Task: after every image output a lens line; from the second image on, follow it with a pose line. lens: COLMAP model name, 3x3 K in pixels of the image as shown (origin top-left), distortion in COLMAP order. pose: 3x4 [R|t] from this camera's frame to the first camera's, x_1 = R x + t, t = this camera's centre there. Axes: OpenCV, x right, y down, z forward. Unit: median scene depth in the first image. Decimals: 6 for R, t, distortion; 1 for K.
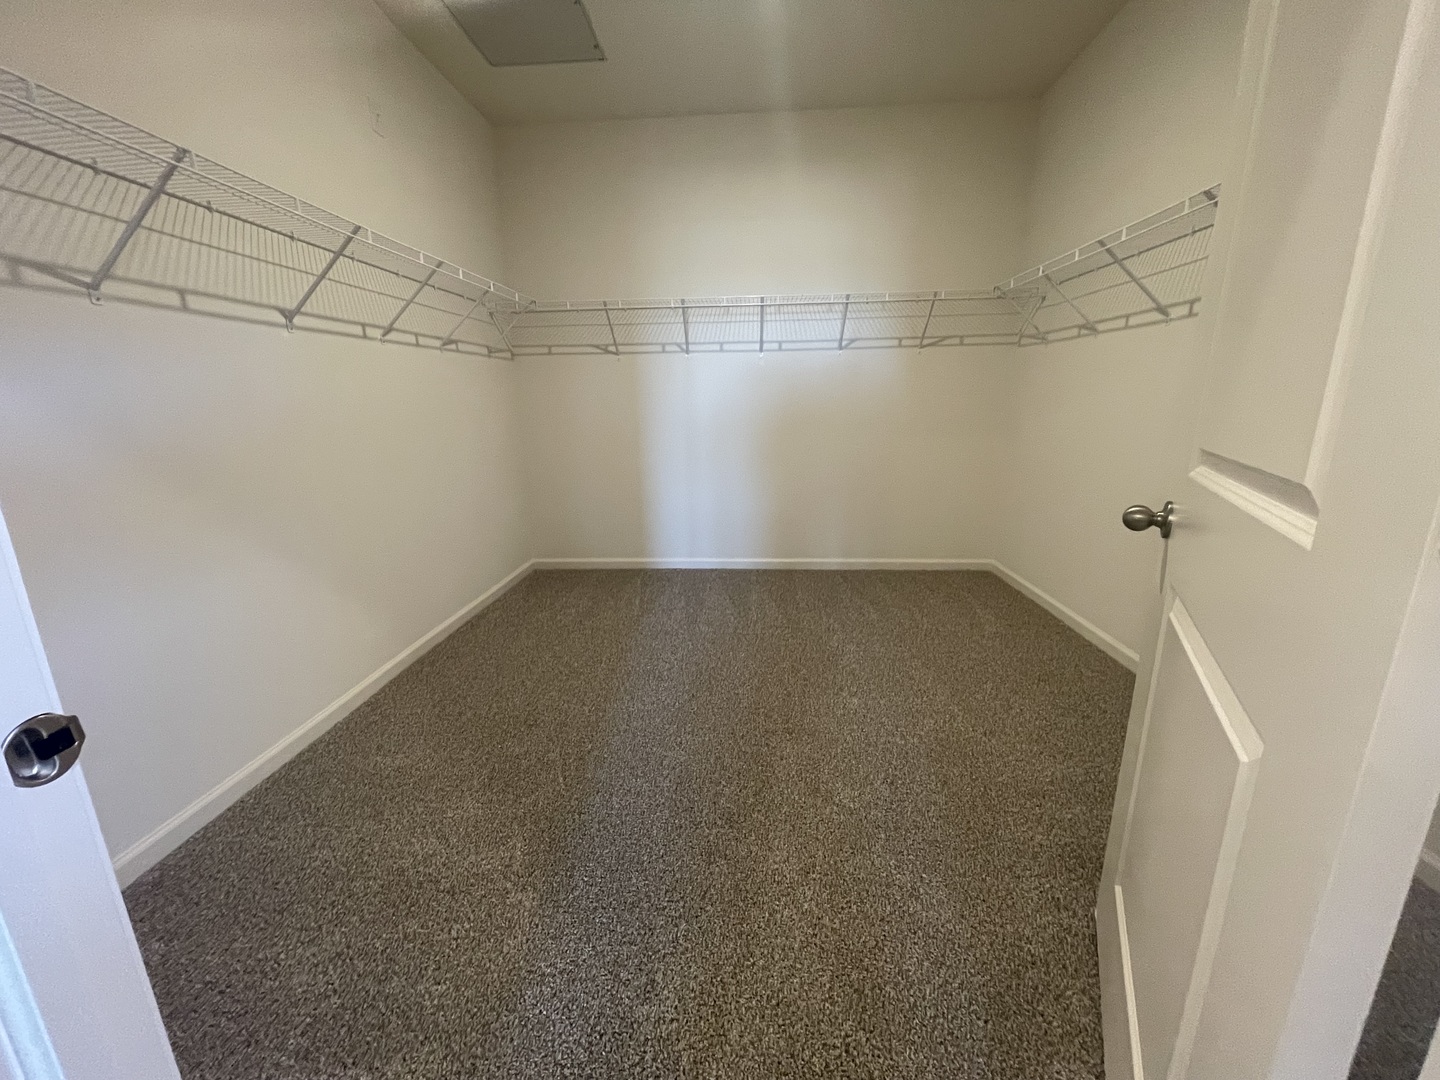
lens RADIAL K [[580.5, 0, 715.8], [0, 580.5, 551.0], [0, 0, 1]] dist [-0.003559, 0.000900]
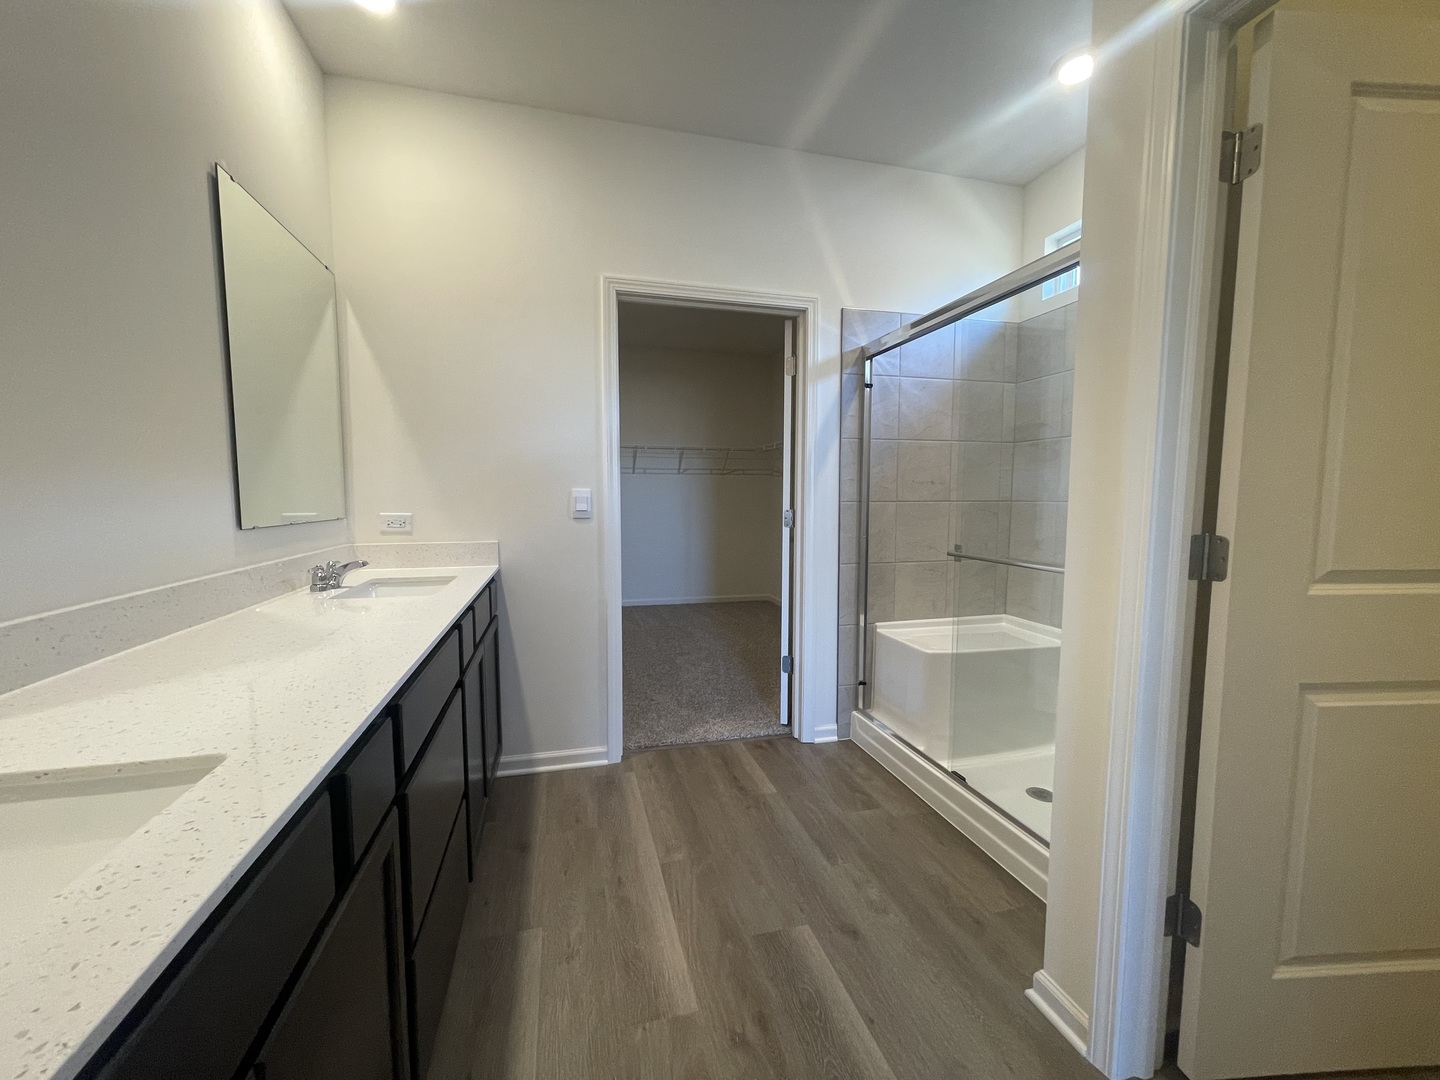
lens RADIAL K [[580.5, 0, 714.7], [0, 580.5, 541.2], [0, 0, 1]] dist [-0.003559, 0.000900]
pose [[0.948996, -0.003913, 0.315263, -0.236281], [0.058341, 0.984835, -0.163392, 0.143900], [-0.309843, 0.173452, 0.934833, -0.634041]]
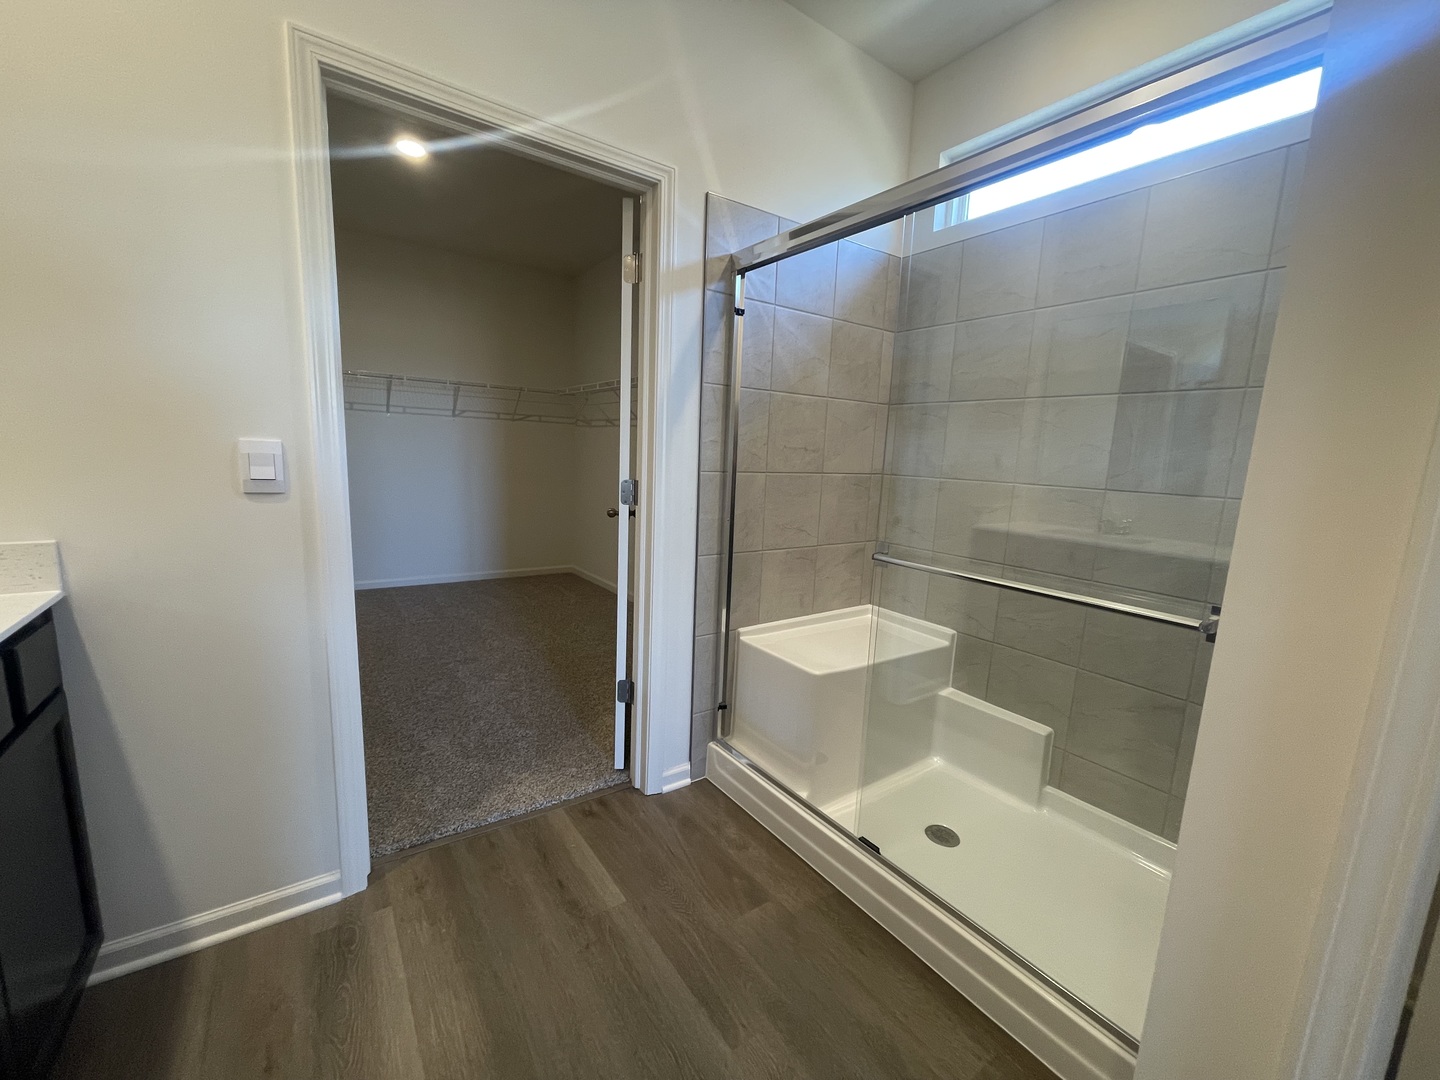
lens RADIAL K [[580.5, 0, 715.3], [0, 580.5, 544.1], [0, 0, 1]] dist [-0.003559, 0.000900]
pose [[0.777143, -0.048407, 0.627460, -0.177989], [0.098777, 0.994062, -0.045652, 0.072499], [-0.621524, 0.097457, 0.777310, -0.410547]]
